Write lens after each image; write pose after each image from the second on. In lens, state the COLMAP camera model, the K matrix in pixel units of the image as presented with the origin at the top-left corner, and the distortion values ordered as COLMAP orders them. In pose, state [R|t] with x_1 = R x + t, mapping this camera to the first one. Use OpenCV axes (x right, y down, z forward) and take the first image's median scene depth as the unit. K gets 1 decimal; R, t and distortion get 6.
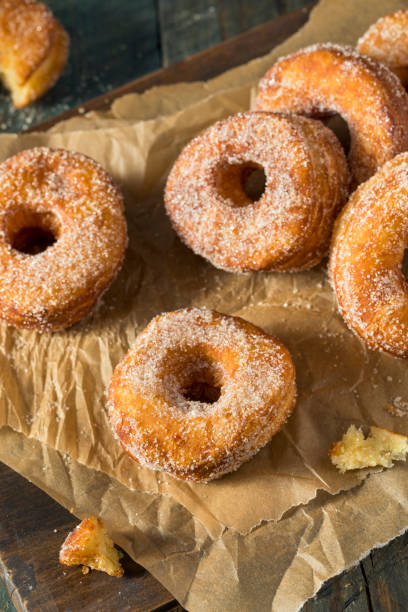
lens RADIAL K [[1747.3, 0, 204.0], [0, 1747.3, 306.0], [0, 0, 1]] dist [0.252189, -0.222818]
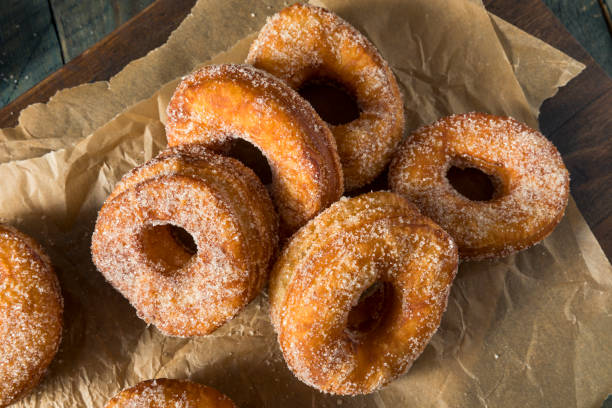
lens RADIAL K [[866.6, 0, 304.1], [0, 866.6, 258.5], [0, 0, 1]] dist [0.120635, -0.473468]
pose [[0.974104, -0.170134, 0.148913, 0.020950], [0.100884, 0.916478, 0.387156, -0.245788], [-0.202344, -0.362107, 0.909909, 0.549712]]
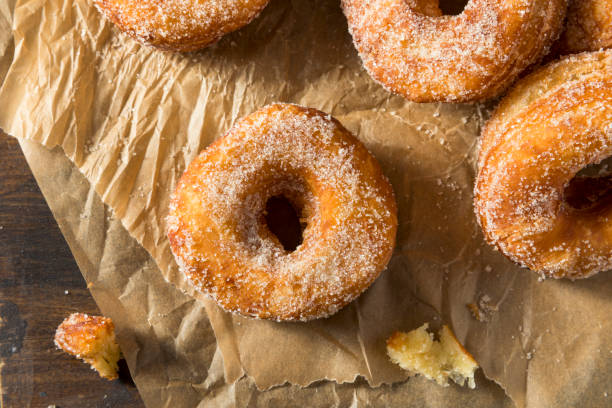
lens RADIAL K [[1018.7, 0, 305.9], [0, 1018.7, 224.0], [0, 0, 1]] dist [0.041886, -0.032469]
pose [[0.914078, 0.388422, 0.116577, -0.045986], [-0.401459, 0.826012, 0.395644, -0.142305], [0.057383, -0.408450, 0.910975, 0.533355]]
